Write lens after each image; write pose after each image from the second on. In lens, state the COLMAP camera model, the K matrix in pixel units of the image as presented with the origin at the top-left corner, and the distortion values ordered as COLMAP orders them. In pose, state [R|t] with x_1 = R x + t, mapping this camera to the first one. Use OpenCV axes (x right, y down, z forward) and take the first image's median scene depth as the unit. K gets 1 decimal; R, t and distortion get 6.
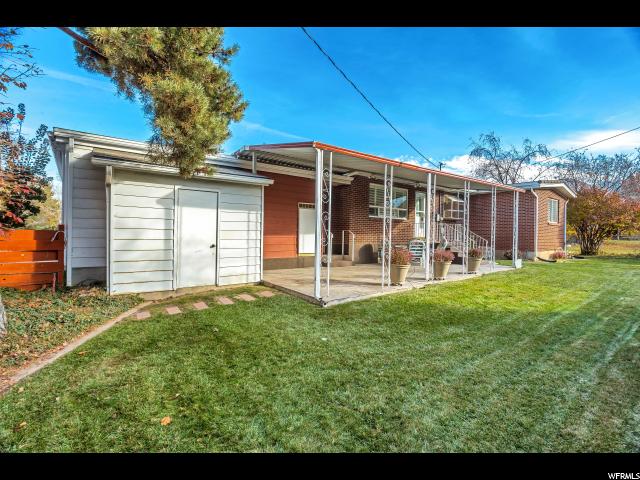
lens RADIAL K [[312.9, 0, 321.3], [0, 312.9, 236.9], [0, 0, 1]] dist [-0.018581, 0.001428]
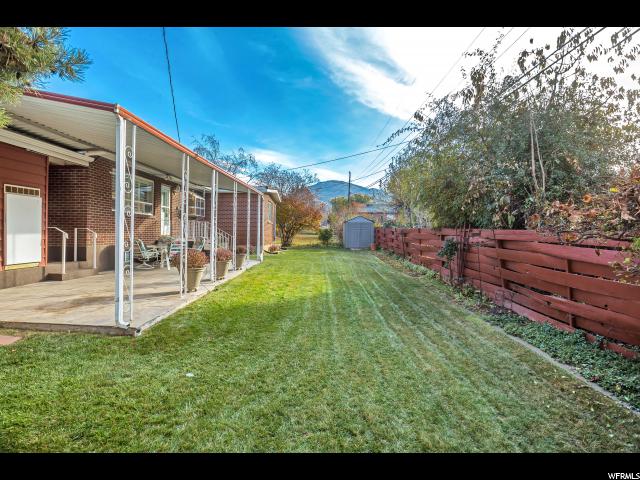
lens RADIAL K [[312.9, 0, 321.3], [0, 312.9, 233.7], [0, 0, 1]] dist [-0.018581, 0.001428]
pose [[0.612014, -0.012708, 0.790745, -0.169057], [0.008635, 0.999919, 0.009386, -0.010210], [-0.790800, 0.001083, 0.612074, 0.119657]]
